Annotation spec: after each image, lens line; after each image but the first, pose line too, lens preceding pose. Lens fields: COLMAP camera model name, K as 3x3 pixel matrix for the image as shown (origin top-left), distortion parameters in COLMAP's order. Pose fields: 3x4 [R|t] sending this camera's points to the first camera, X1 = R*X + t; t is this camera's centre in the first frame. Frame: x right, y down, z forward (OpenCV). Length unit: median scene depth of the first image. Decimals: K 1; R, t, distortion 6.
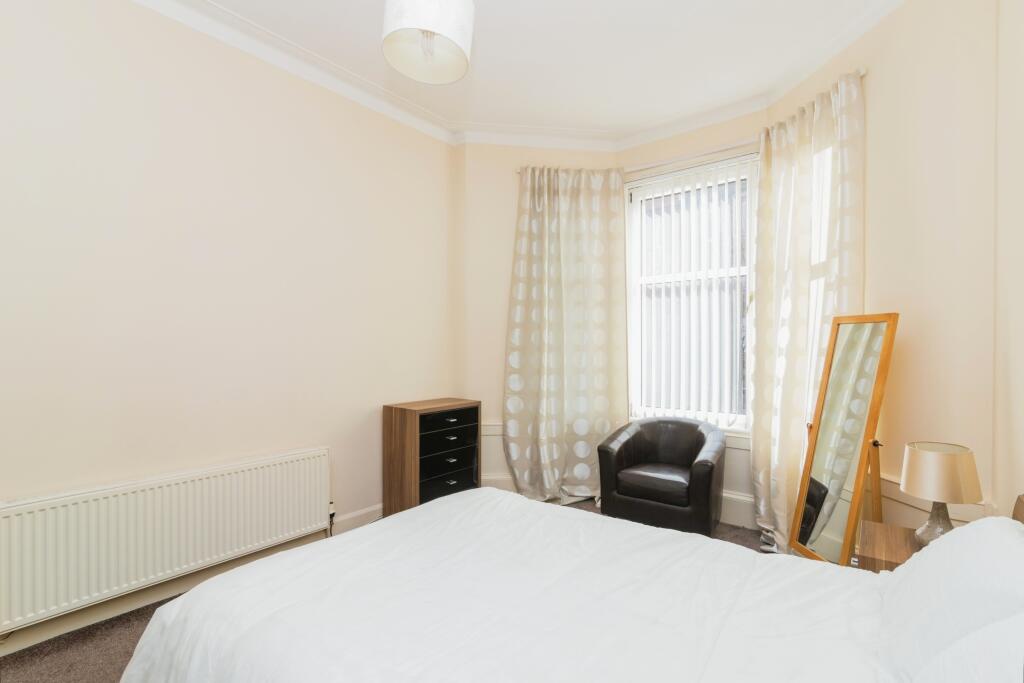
lens RADIAL K [[468.4, 0, 507.9], [0, 468.4, 348.7], [0, 0, 1]] dist [0.002130, -0.000488]
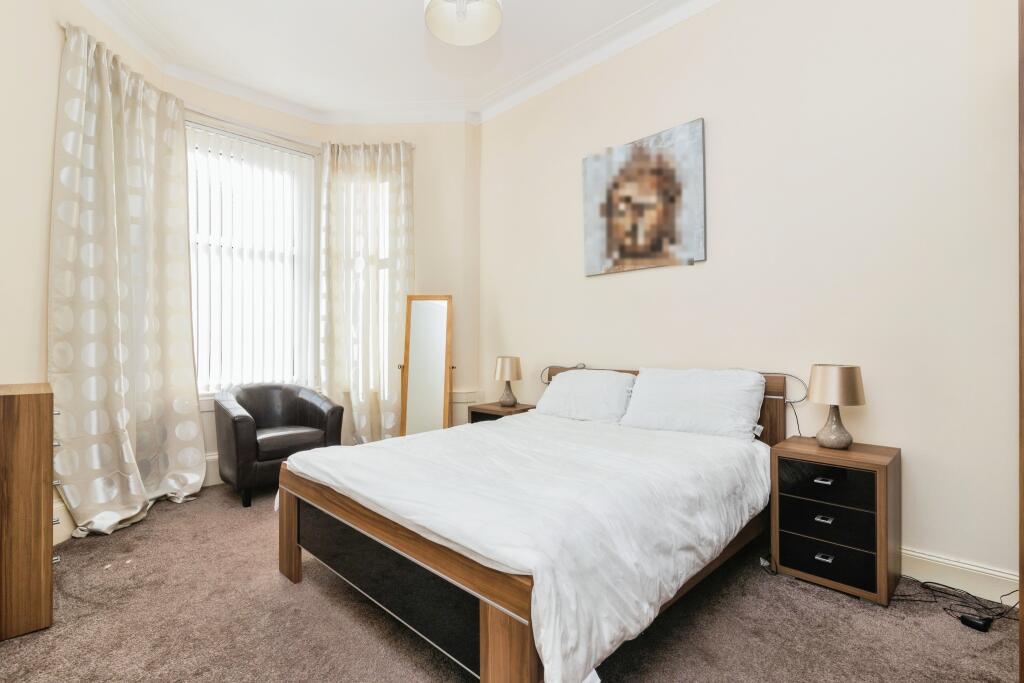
lens RADIAL K [[468.4, 0, 505.6], [0, 468.4, 338.6], [0, 0, 1]] dist [0.002130, -0.000488]
pose [[0.130018, 0.012813, 0.991429, -0.583084], [0.013621, 0.999799, -0.014707, 0.074913], [-0.991418, 0.015417, 0.129817, 0.354259]]
